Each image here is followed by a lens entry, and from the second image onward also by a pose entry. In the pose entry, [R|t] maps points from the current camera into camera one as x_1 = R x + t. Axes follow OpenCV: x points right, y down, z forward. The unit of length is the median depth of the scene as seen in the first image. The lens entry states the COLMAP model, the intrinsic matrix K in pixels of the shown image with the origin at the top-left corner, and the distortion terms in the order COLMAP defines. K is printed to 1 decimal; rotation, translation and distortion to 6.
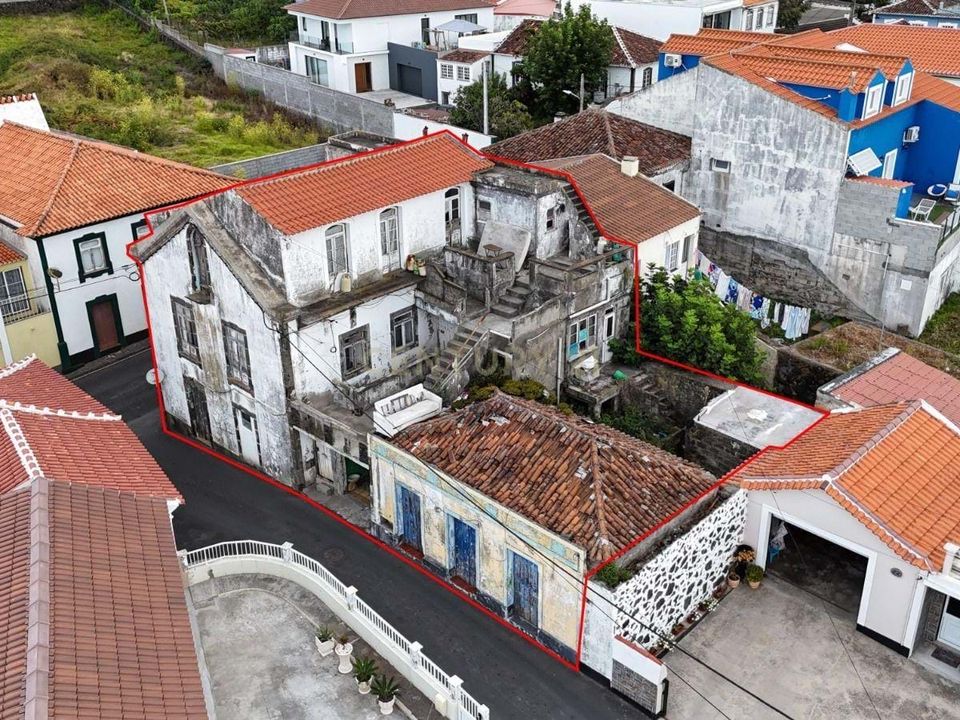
lens RADIAL K [[953.0, 0, 477.1], [0, 953.0, 360.7], [0, 0, 1]] dist [0.054818, 0.000000]
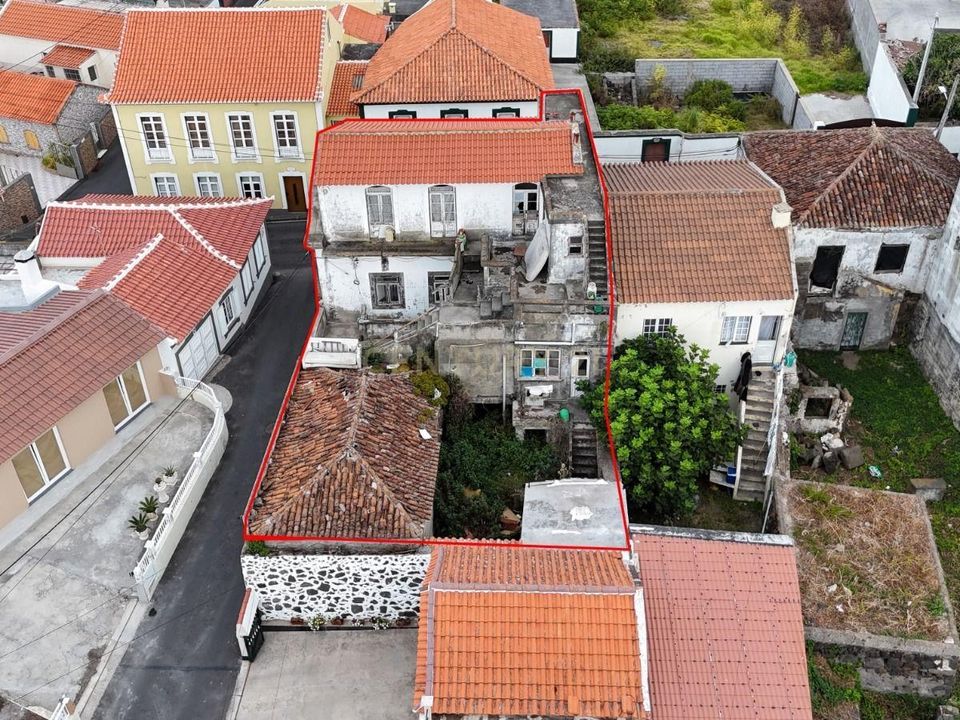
lens RADIAL K [[953.0, 0, 482.6], [0, 953.0, 361.4], [0, 0, 1]] dist [0.054818, 0.000000]
pose [[0.681112, 0.444124, -0.582100, 0.668580], [-0.318629, 0.895588, 0.310480, -0.329304], [0.659213, -0.025998, 0.751506, 0.180119]]
